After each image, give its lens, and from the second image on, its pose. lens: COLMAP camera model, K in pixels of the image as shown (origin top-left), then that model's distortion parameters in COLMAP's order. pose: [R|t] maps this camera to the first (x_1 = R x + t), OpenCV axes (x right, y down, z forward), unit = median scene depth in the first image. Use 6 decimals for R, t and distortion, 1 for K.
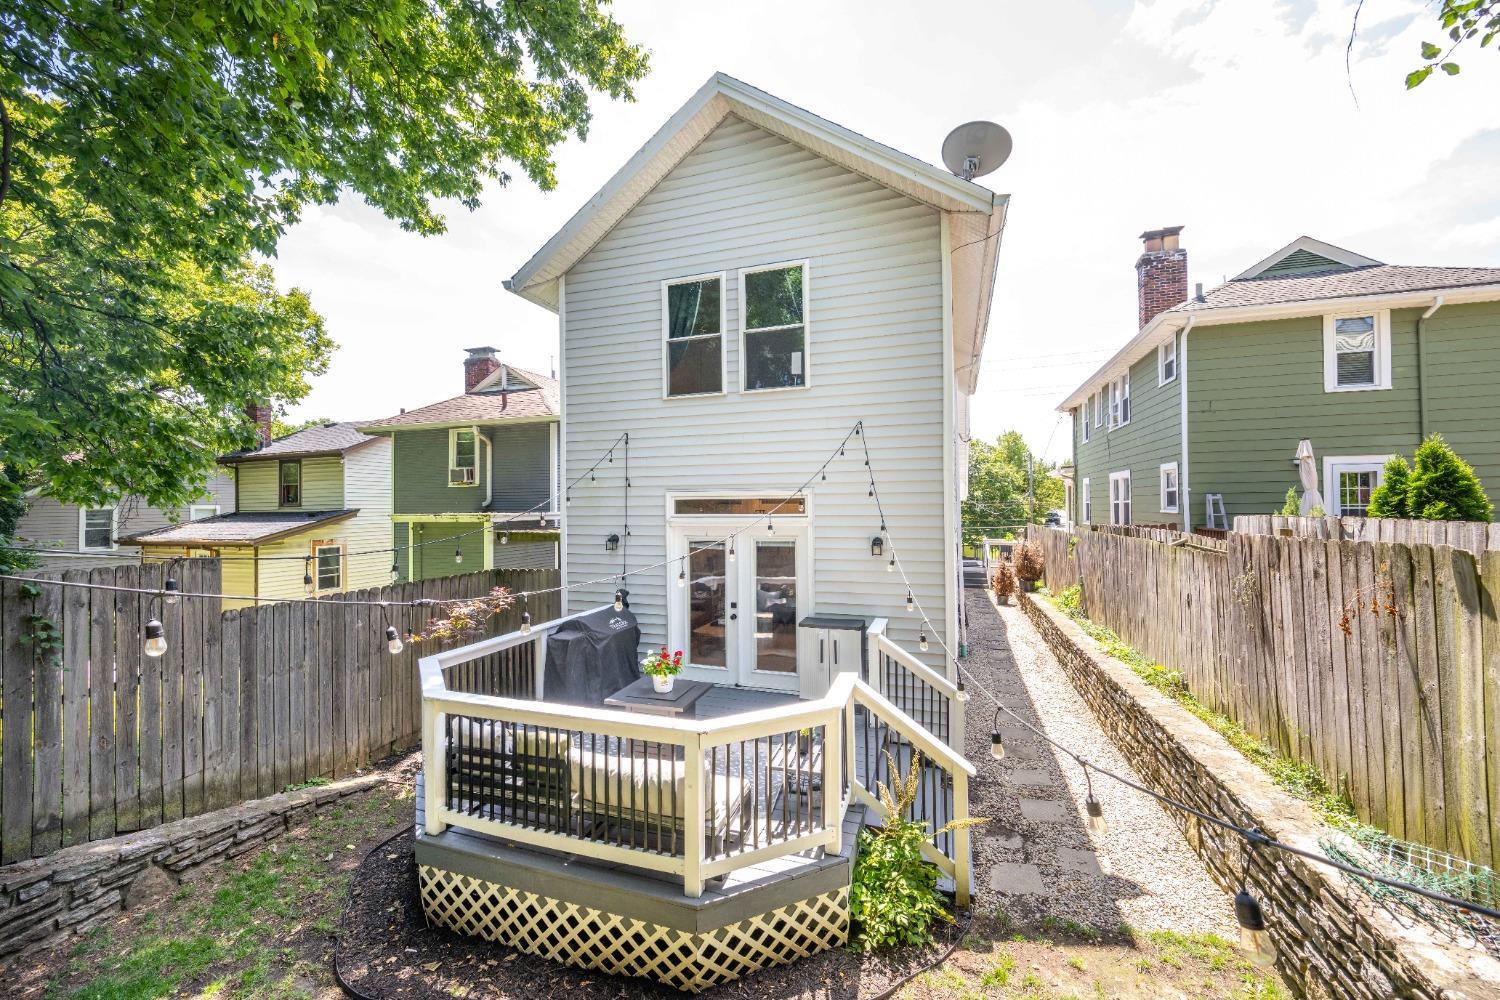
lens RADIAL K [[583.5, 0, 750.0], [0, 583.5, 500.0], [0, 0, 1]] dist [-0.001975, -0.000061]
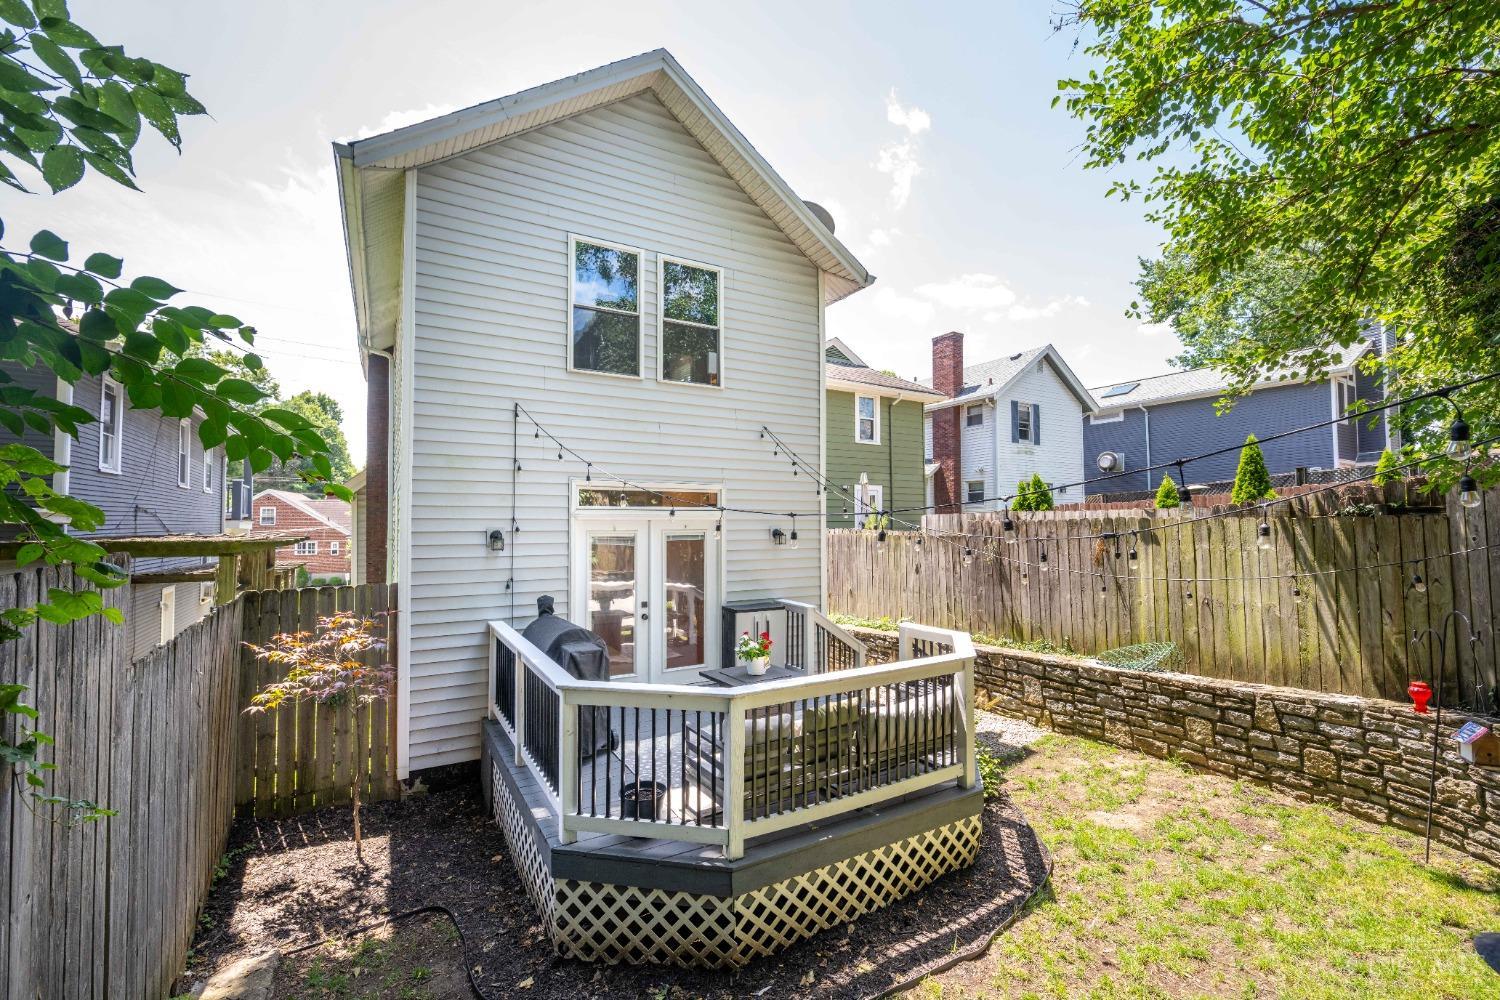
lens RADIAL K [[629.6, 0, 750.0], [0, 629.6, 500.0], [0, 0, 1]] dist [0.000666, 0.000002]
pose [[0.649756, 0.035989, 0.759290, -0.699305], [-0.009859, 0.999194, -0.038923, 0.051222], [-0.760079, 0.017805, 0.649587, 0.216645]]
